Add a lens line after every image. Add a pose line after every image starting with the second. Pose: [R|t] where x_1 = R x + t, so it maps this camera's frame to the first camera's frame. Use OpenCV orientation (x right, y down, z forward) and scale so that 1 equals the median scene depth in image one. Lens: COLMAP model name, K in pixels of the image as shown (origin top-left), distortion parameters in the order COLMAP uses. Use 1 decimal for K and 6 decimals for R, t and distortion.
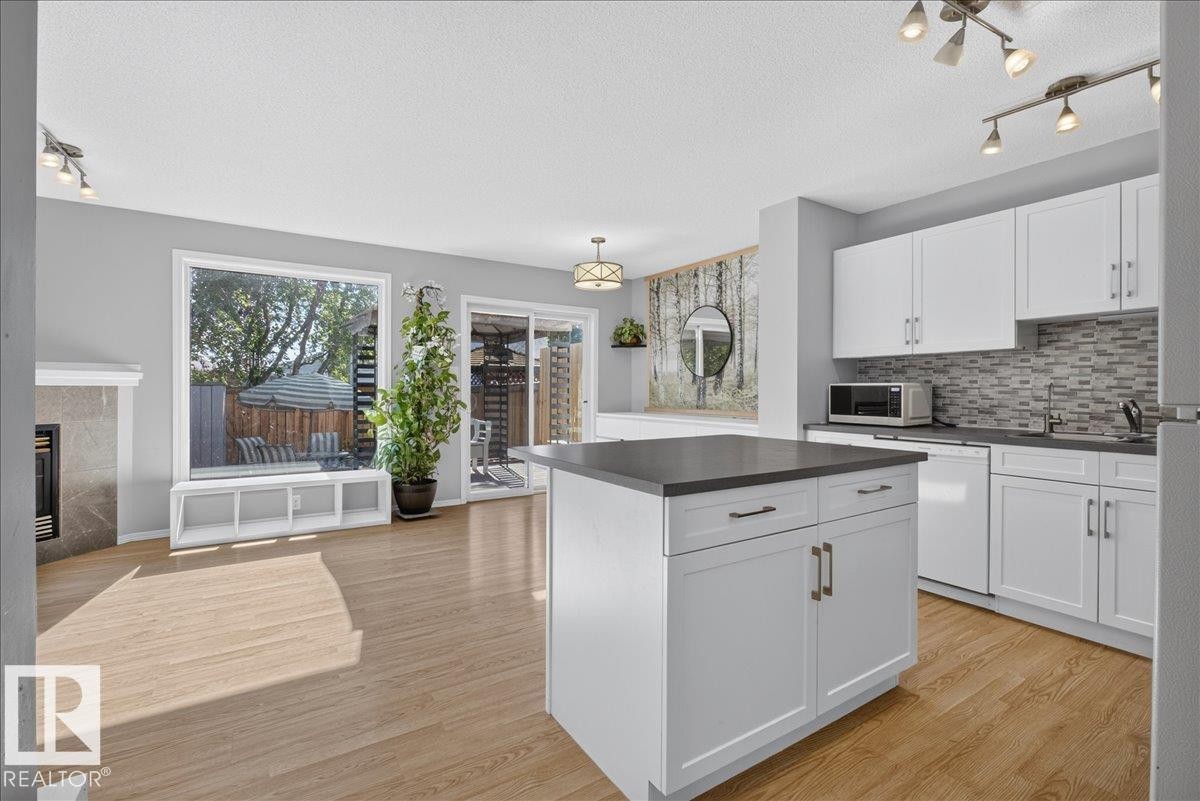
lens RADIAL K [[533.2, 0, 600.6], [0, 533.2, 393.4], [0, 0, 1]] dist [-0.010510, 0.001721]
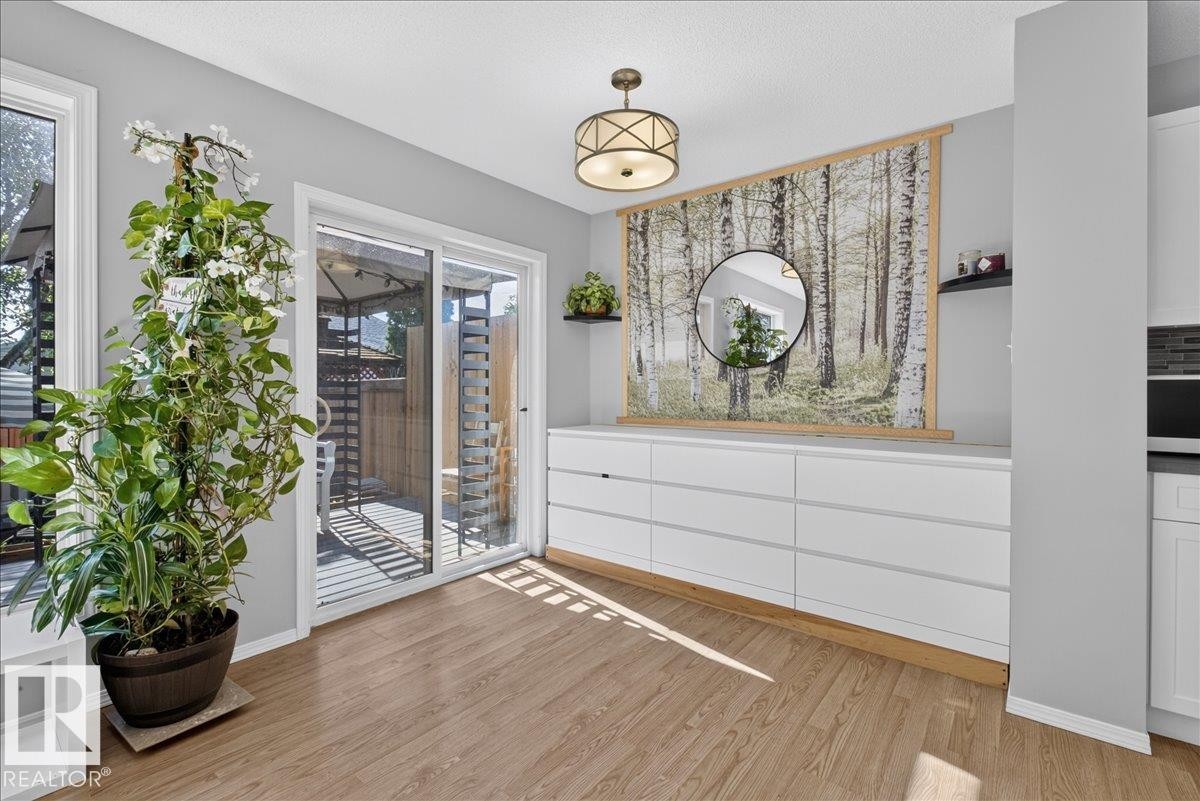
lens RADIAL K [[533.2, 0, 604.3], [0, 533.2, 392.3], [0, 0, 1]] dist [-0.010510, 0.001721]
pose [[0.947798, -0.004363, 0.318842, -0.160504], [0.004286, 0.999990, 0.000943, -0.004259], [-0.318843, 0.000473, 0.947807, 0.496655]]
